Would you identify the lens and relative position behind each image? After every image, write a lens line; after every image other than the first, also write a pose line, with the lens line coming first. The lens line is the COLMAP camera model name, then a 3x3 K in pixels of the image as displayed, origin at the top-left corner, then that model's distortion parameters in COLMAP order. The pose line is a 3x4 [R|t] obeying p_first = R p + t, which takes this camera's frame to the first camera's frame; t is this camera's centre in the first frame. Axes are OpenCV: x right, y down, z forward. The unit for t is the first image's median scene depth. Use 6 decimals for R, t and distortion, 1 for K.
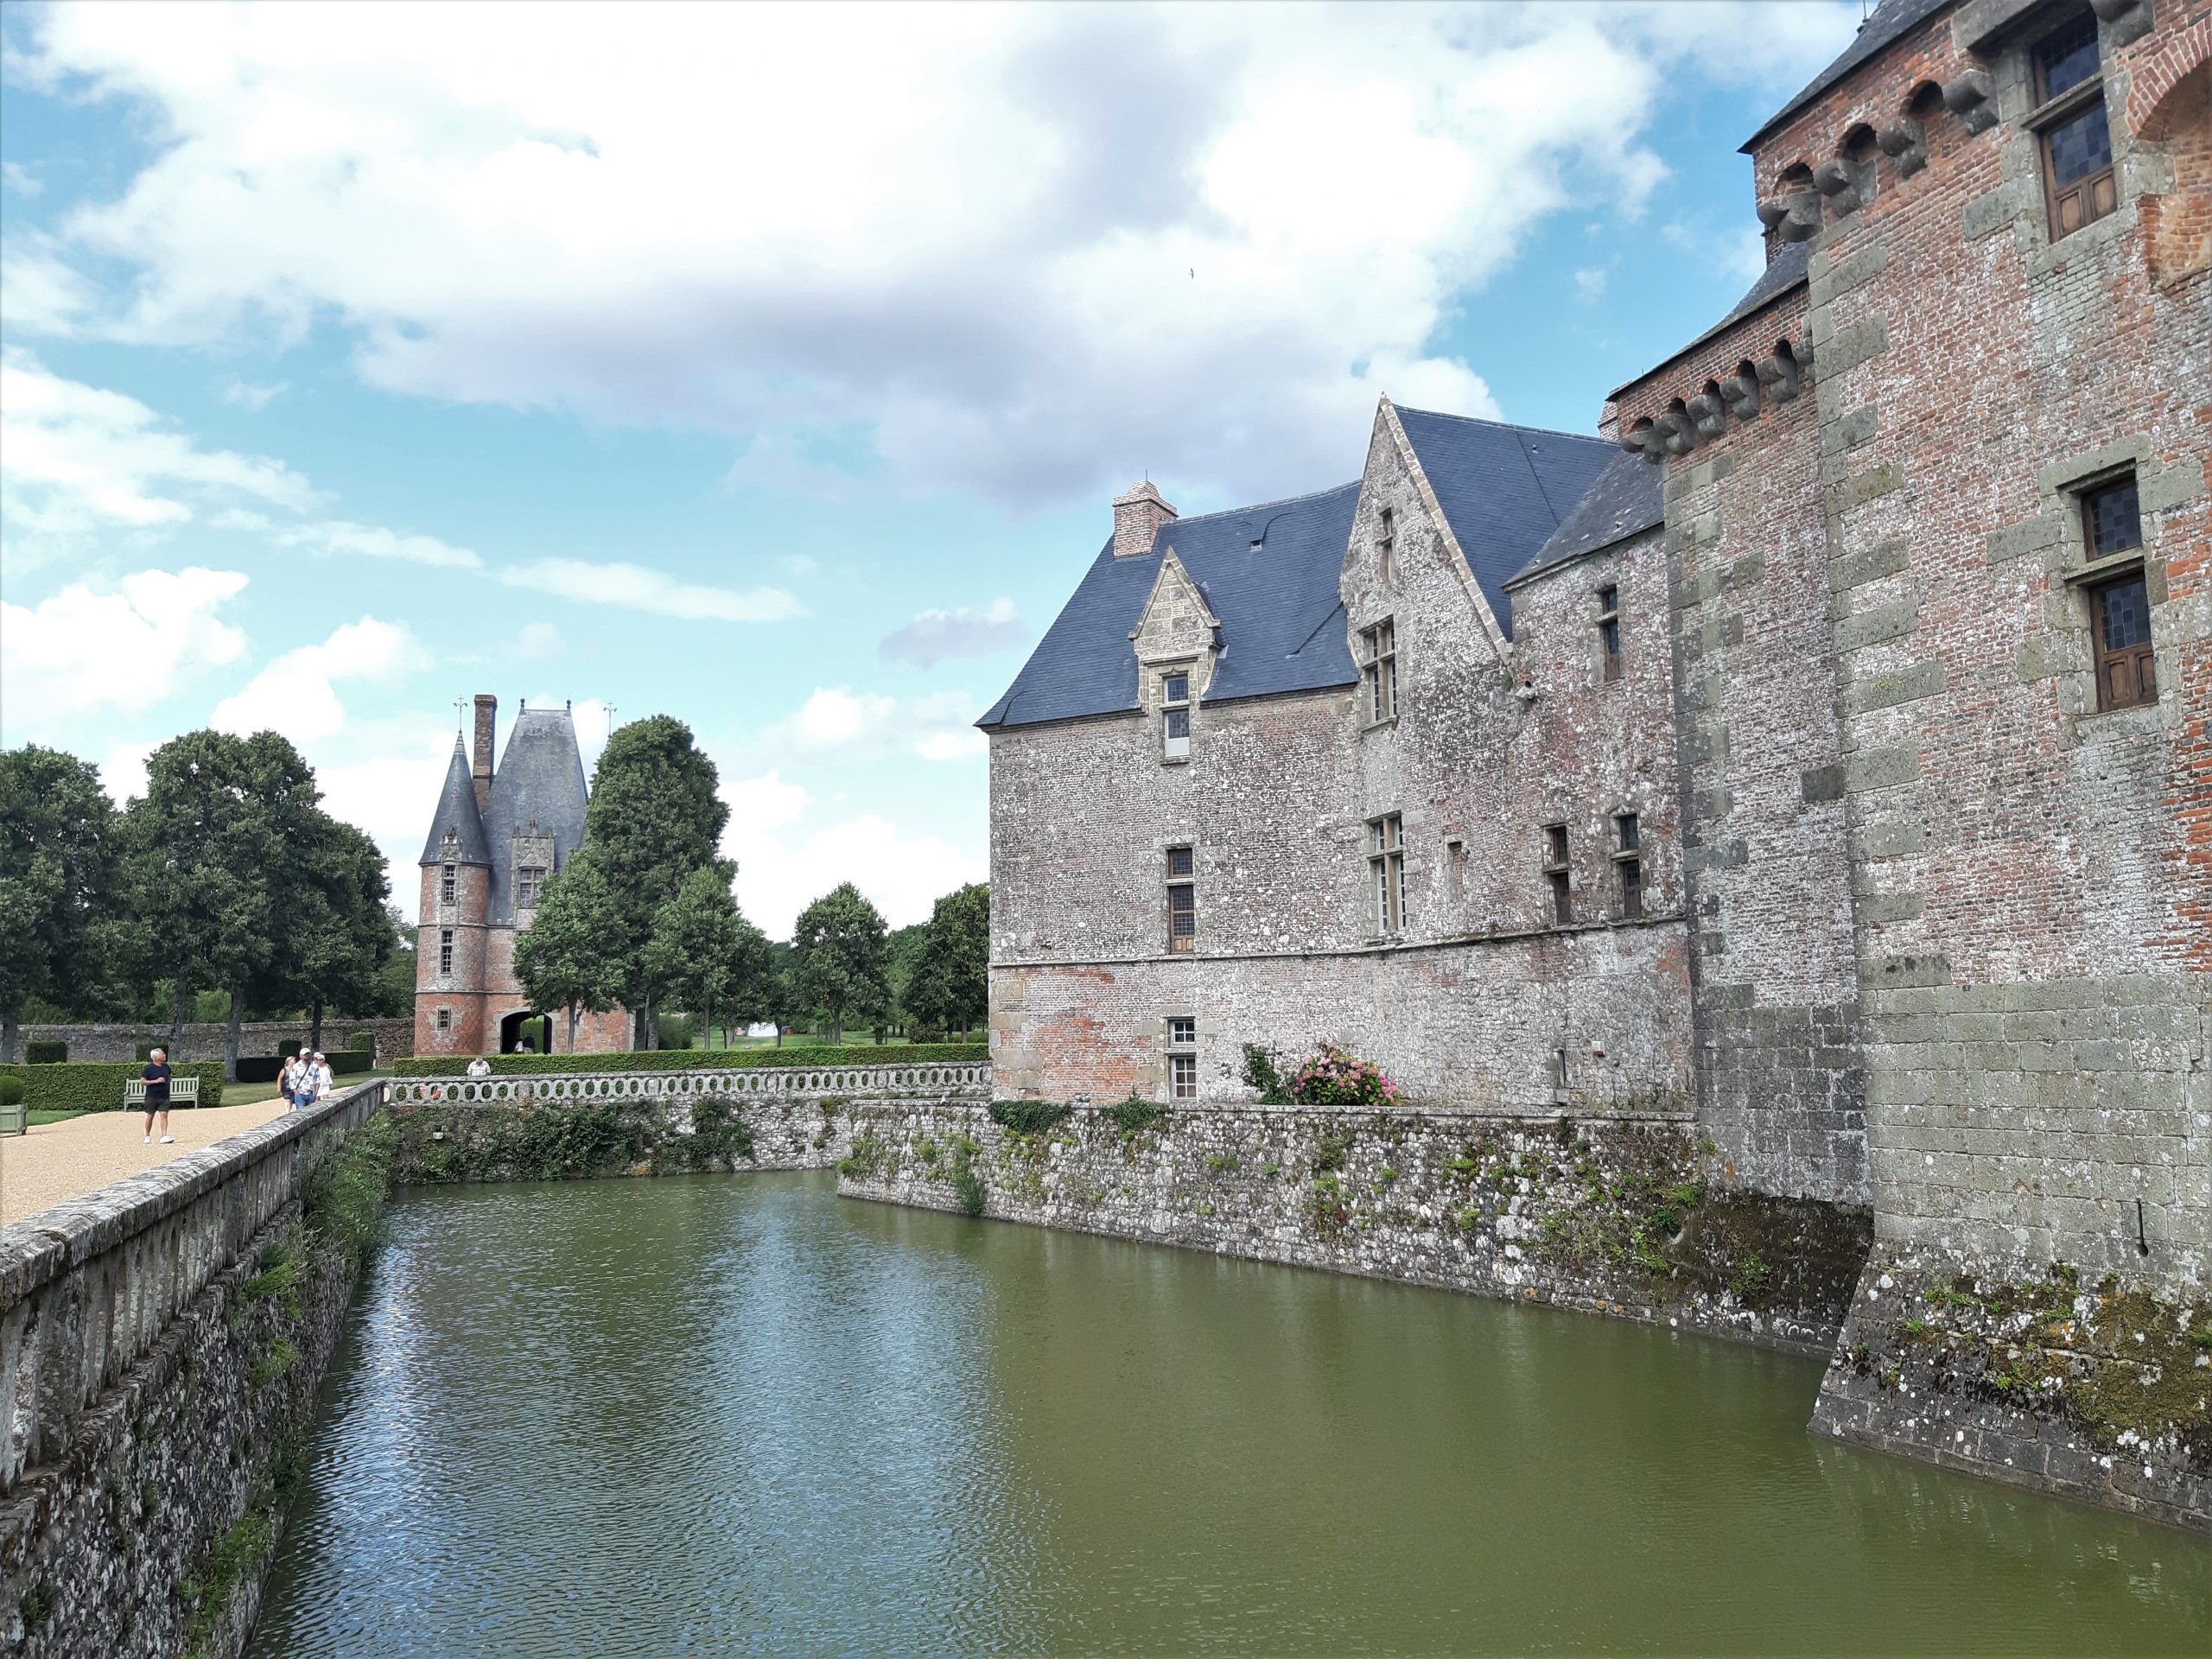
lens RADIAL K [[1761.8, 0, 1120.6], [0, 1761.8, 830.3], [0, 0, 1]] dist [0.107607, -0.255837]
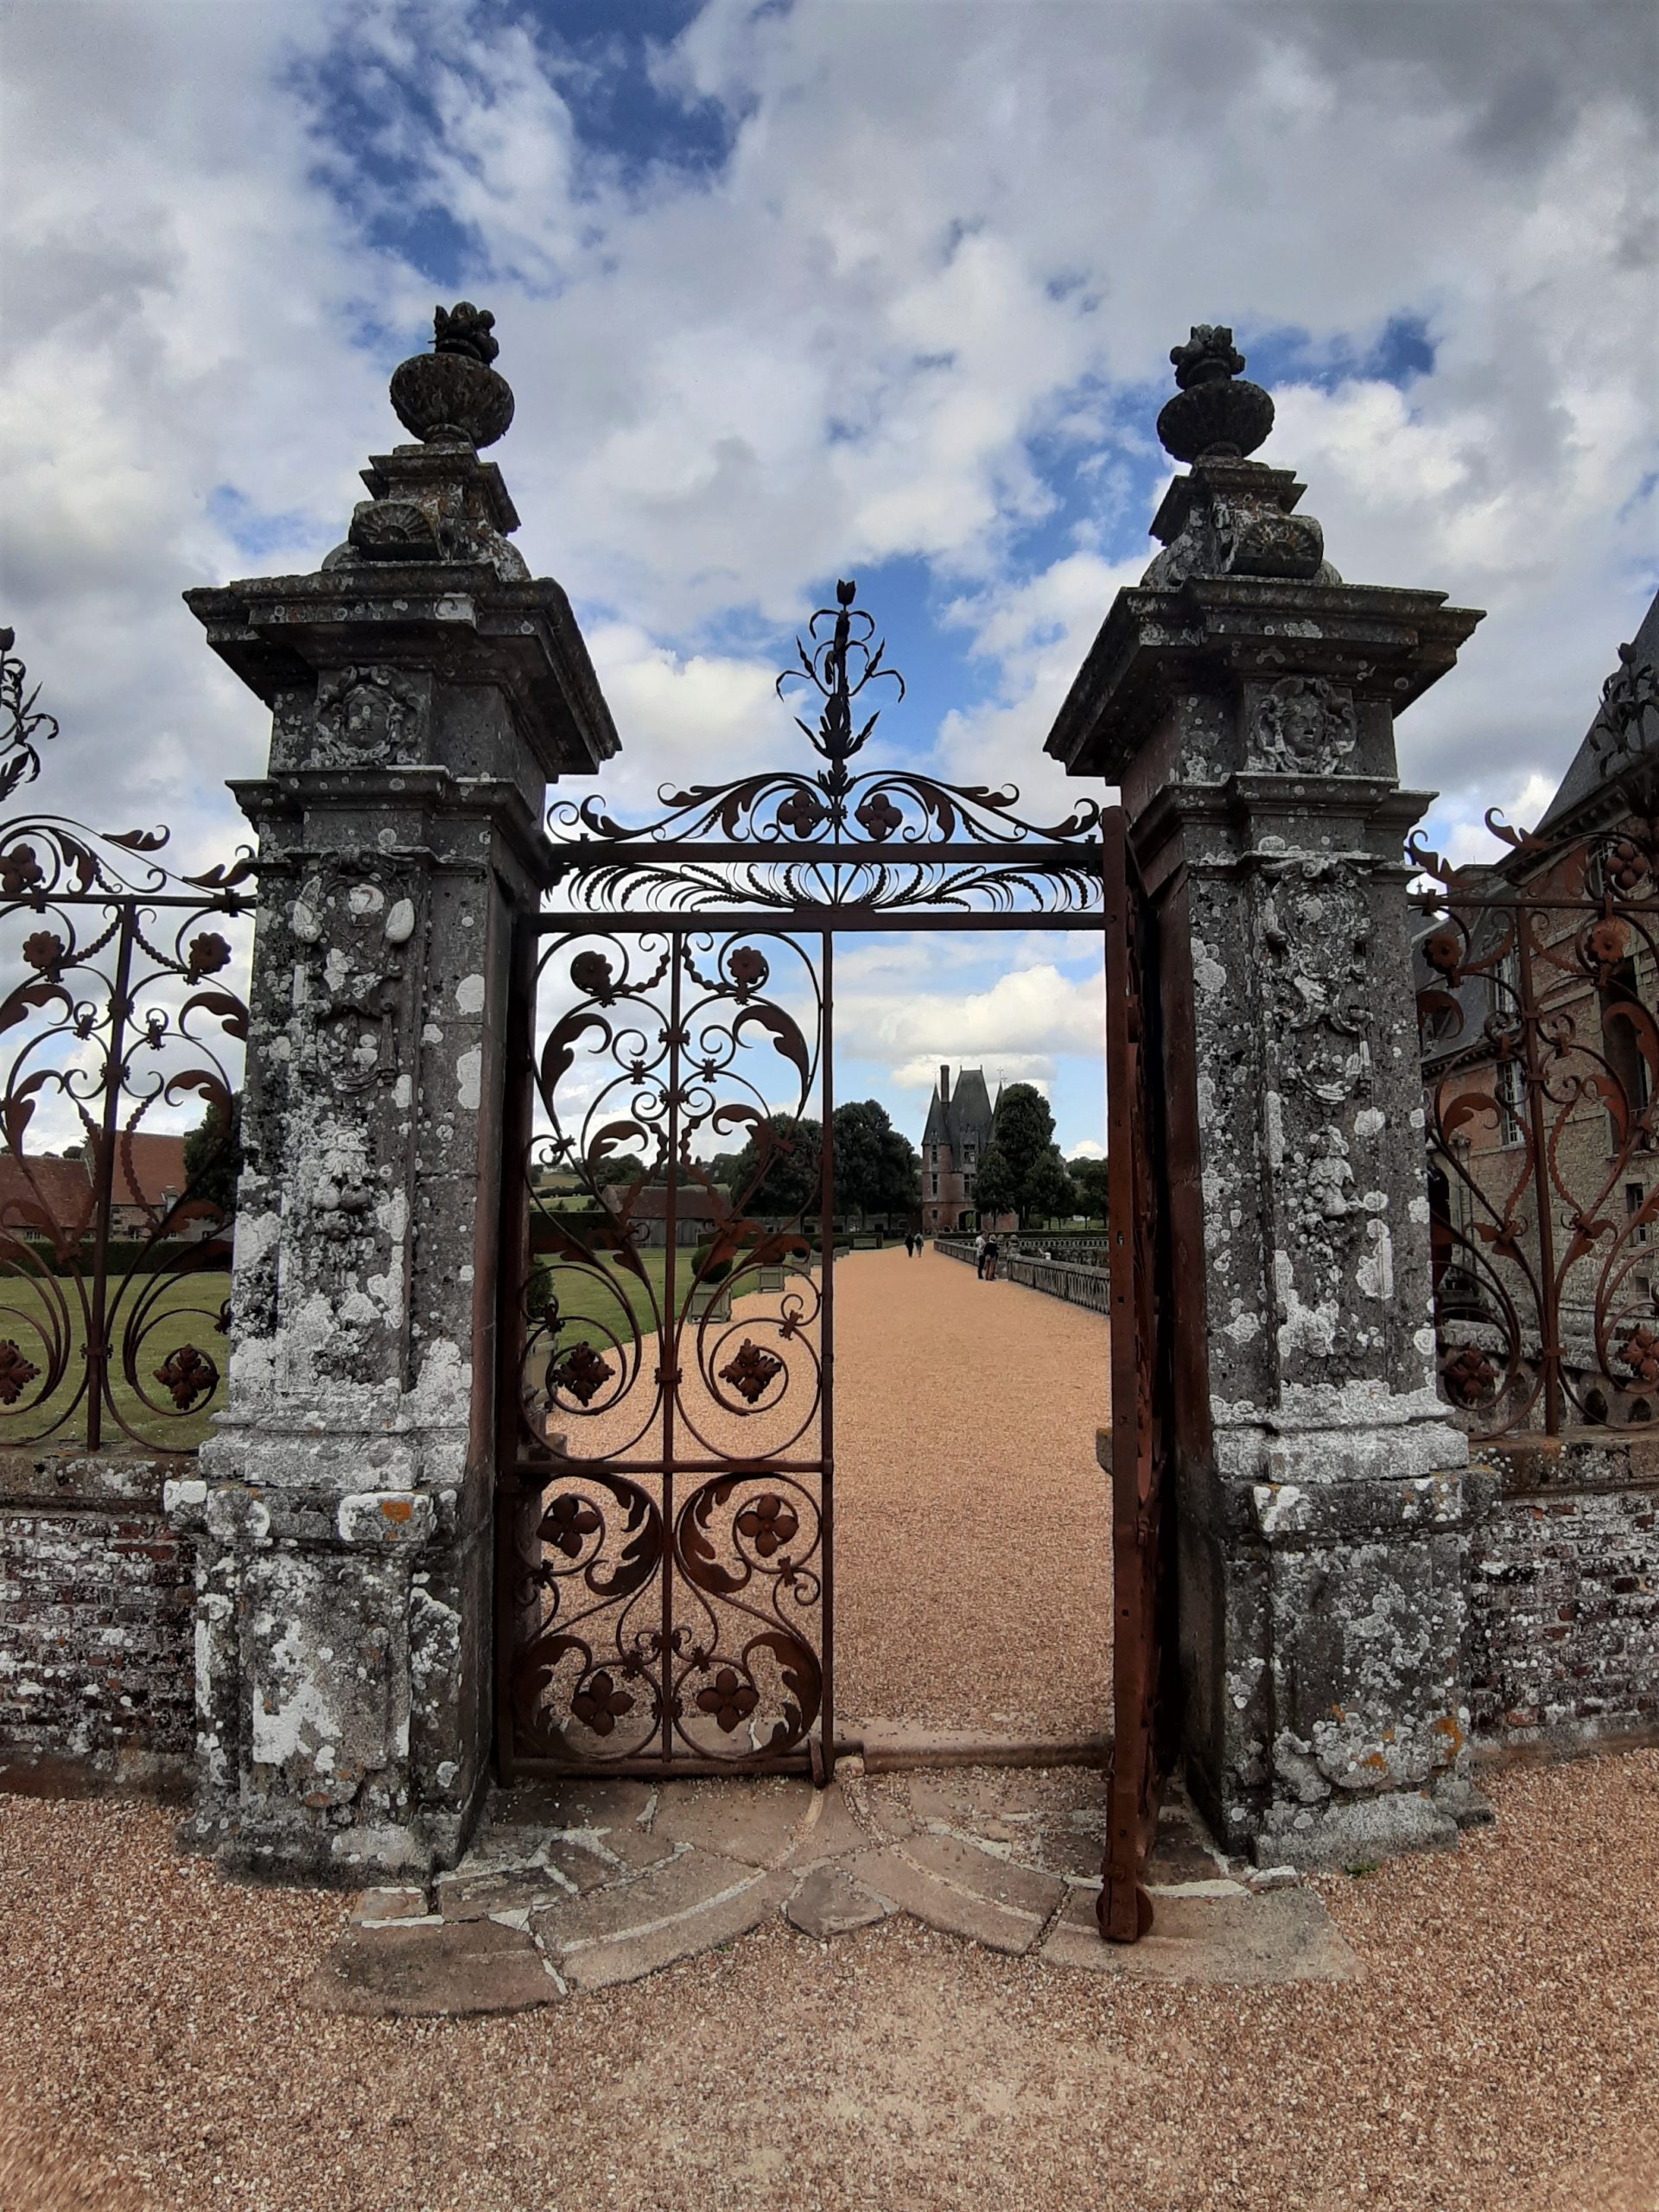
lens RADIAL K [[1761.8, 0, 829.5], [0, 1761.8, 1106.0], [0, 0, 1]] dist [0.107607, -0.255837]
pose [[0.933603, -0.026494, -0.357328, 0.305157], [0.044996, 0.998037, 0.043563, -0.139558], [0.355472, -0.056748, 0.932963, -1.163479]]
